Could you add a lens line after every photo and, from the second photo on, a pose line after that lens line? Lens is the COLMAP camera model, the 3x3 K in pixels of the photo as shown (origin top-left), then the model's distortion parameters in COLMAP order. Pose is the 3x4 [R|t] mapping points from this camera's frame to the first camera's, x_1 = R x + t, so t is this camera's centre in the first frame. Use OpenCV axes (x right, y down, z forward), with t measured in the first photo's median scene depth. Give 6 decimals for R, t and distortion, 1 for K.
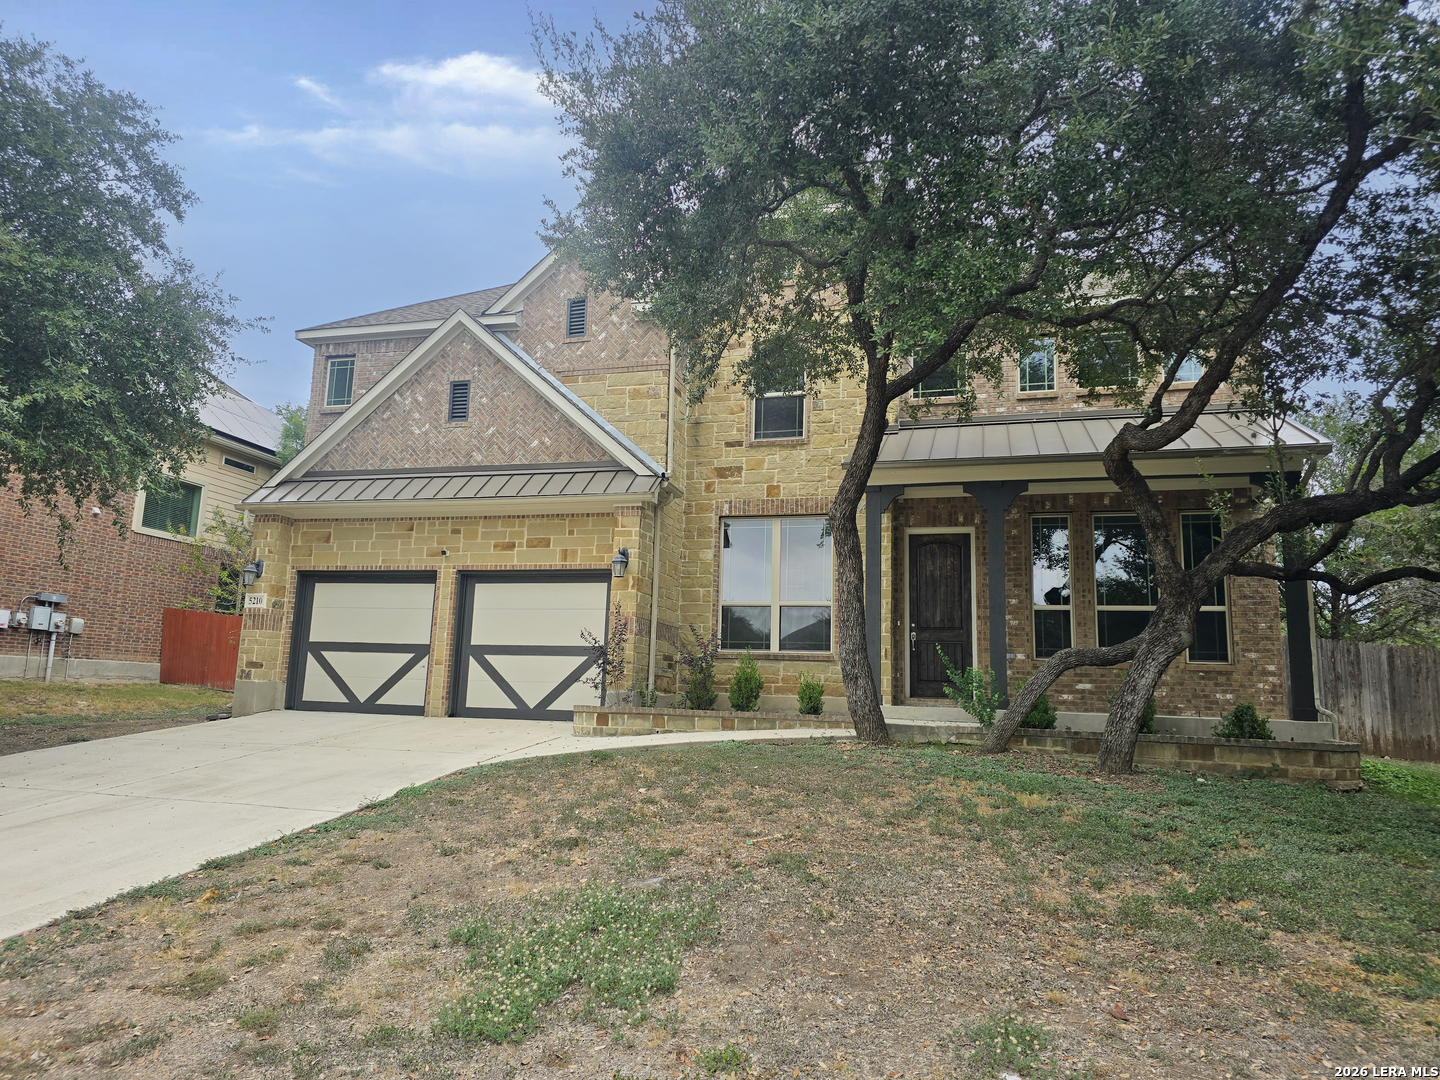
lens RADIAL K [[925.7, 0, 708.7], [0, 925.7, 546.2], [0, 0, 1]] dist [0.040545, -0.022921]
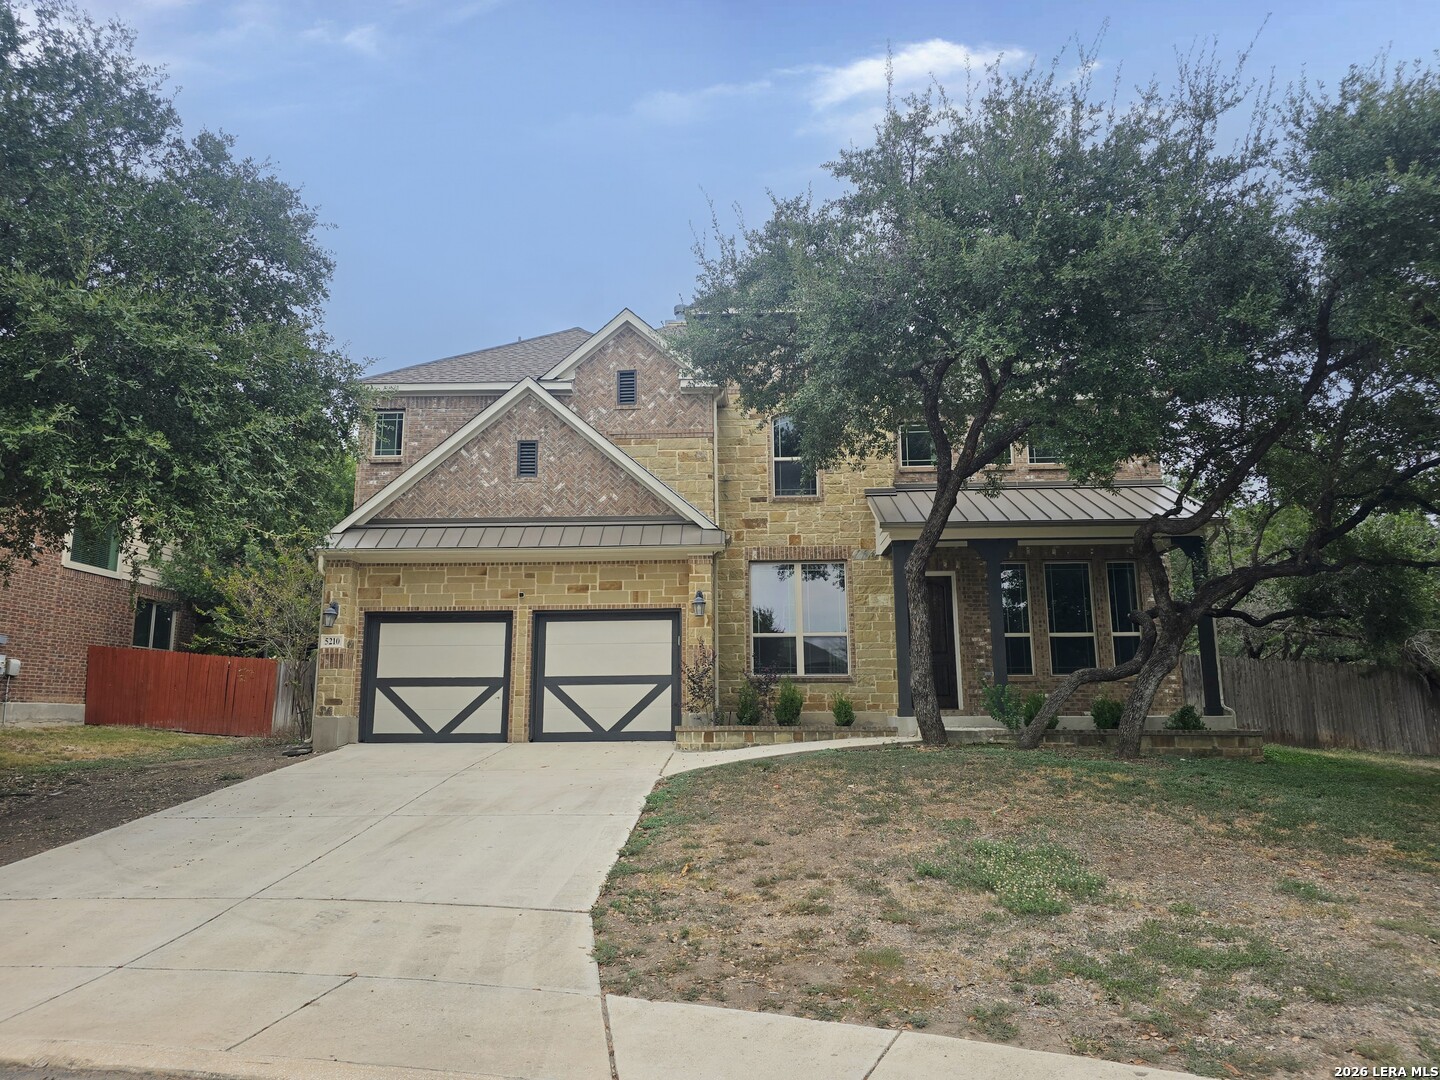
lens RADIAL K [[925.7, 0, 713.1], [0, 925.7, 544.2], [0, 0, 1]] dist [0.040545, -0.022921]
pose [[0.971977, 0.004817, 0.235026, -0.319888], [0.000028, 0.999788, -0.020606, -0.030647], [-0.235075, 0.020035, 0.971771, -0.139160]]
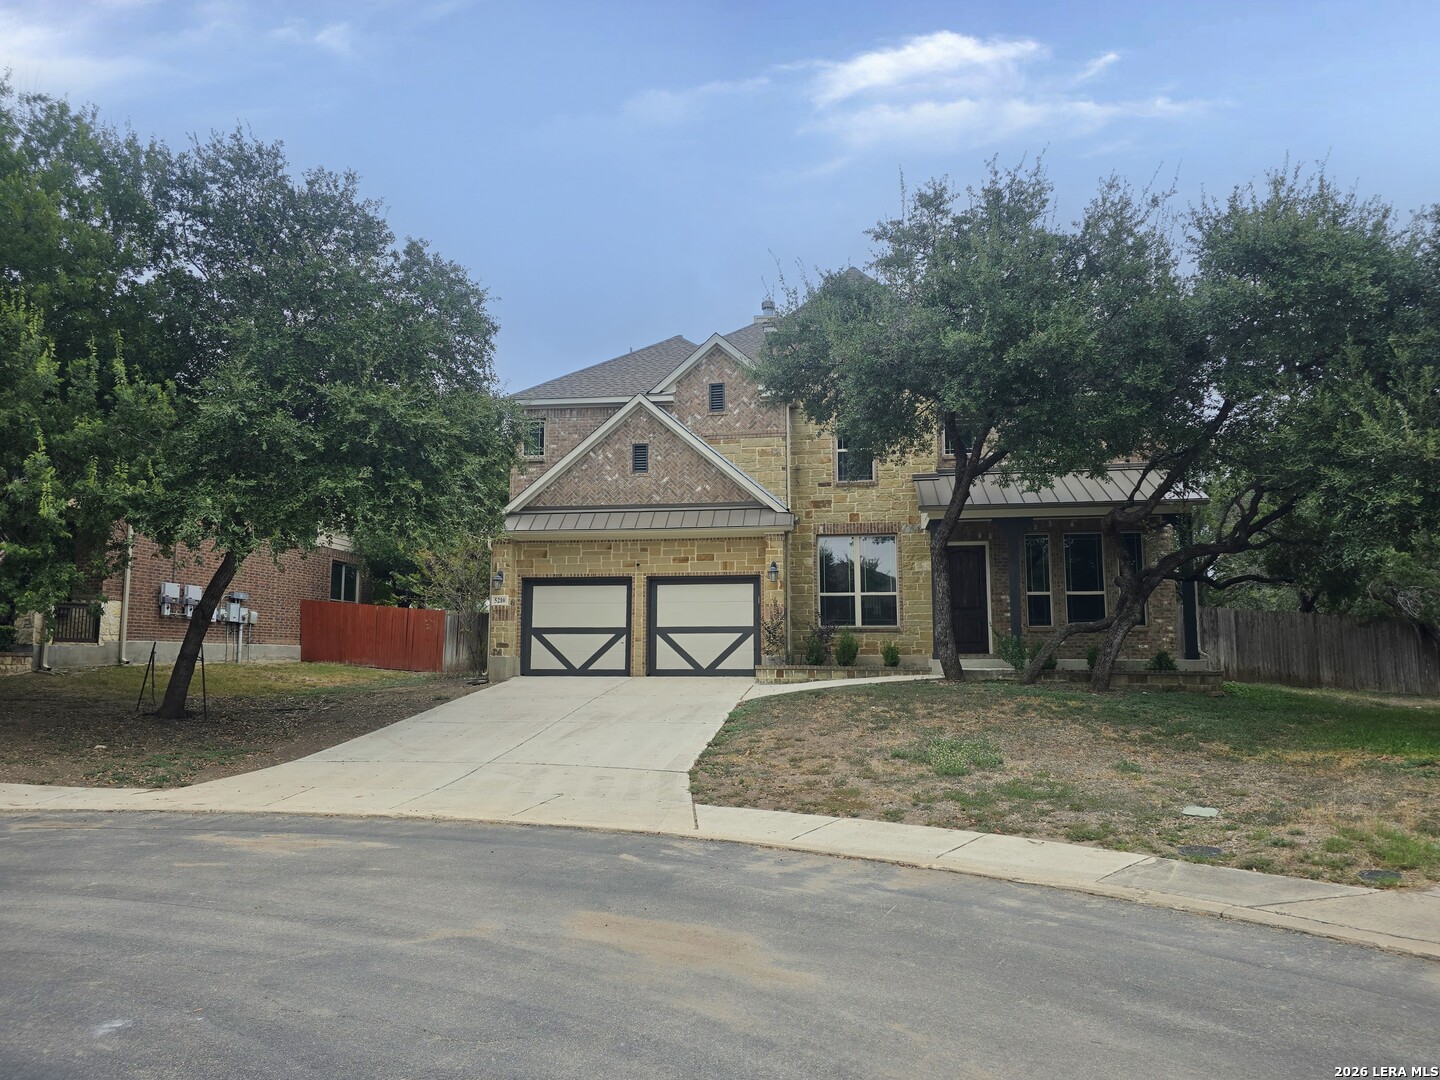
lens RADIAL K [[925.7, 0, 717.1], [0, 925.7, 549.5], [0, 0, 1]] dist [0.040545, -0.022921]
pose [[0.991820, -0.018523, 0.126292, -0.341090], [0.012827, 0.998870, 0.045765, -0.080889], [-0.126997, -0.043771, 0.990937, -0.446628]]
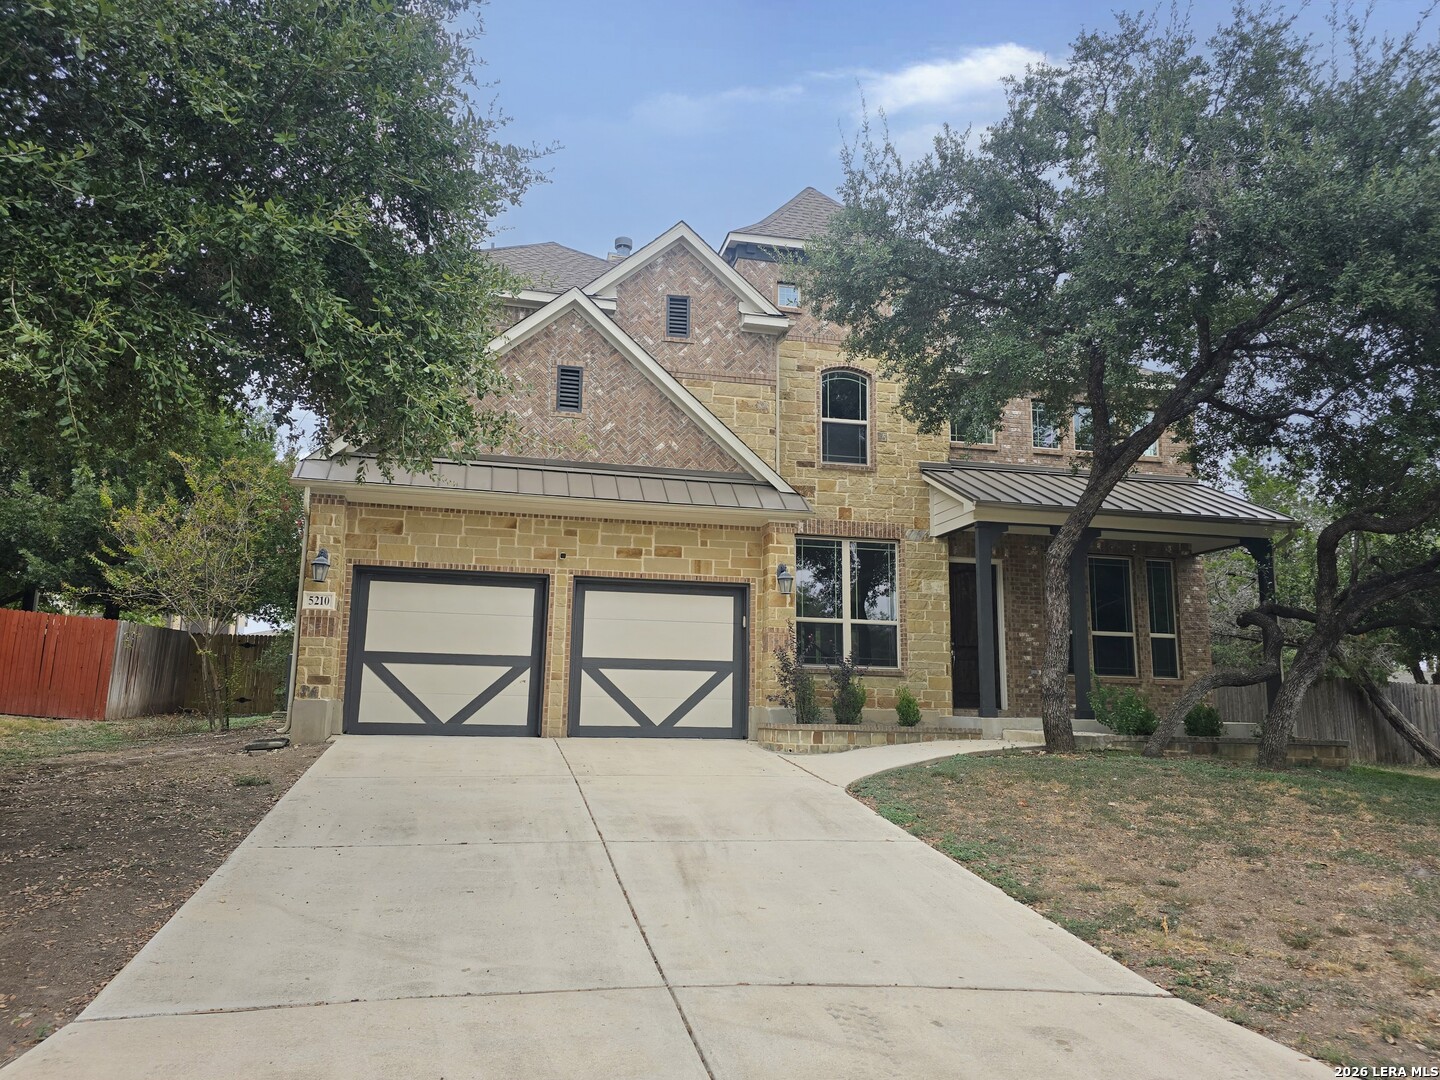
lens RADIAL K [[969.2, 0, 683.0], [0, 969.2, 547.6], [0, 0, 1]] dist [0.037352, -0.021997]
pose [[0.885974, 0.060069, 0.459828, -0.609015], [-0.065088, 0.997867, -0.004946, -0.003943], [-0.459144, -0.025547, 0.887994, 0.107228]]
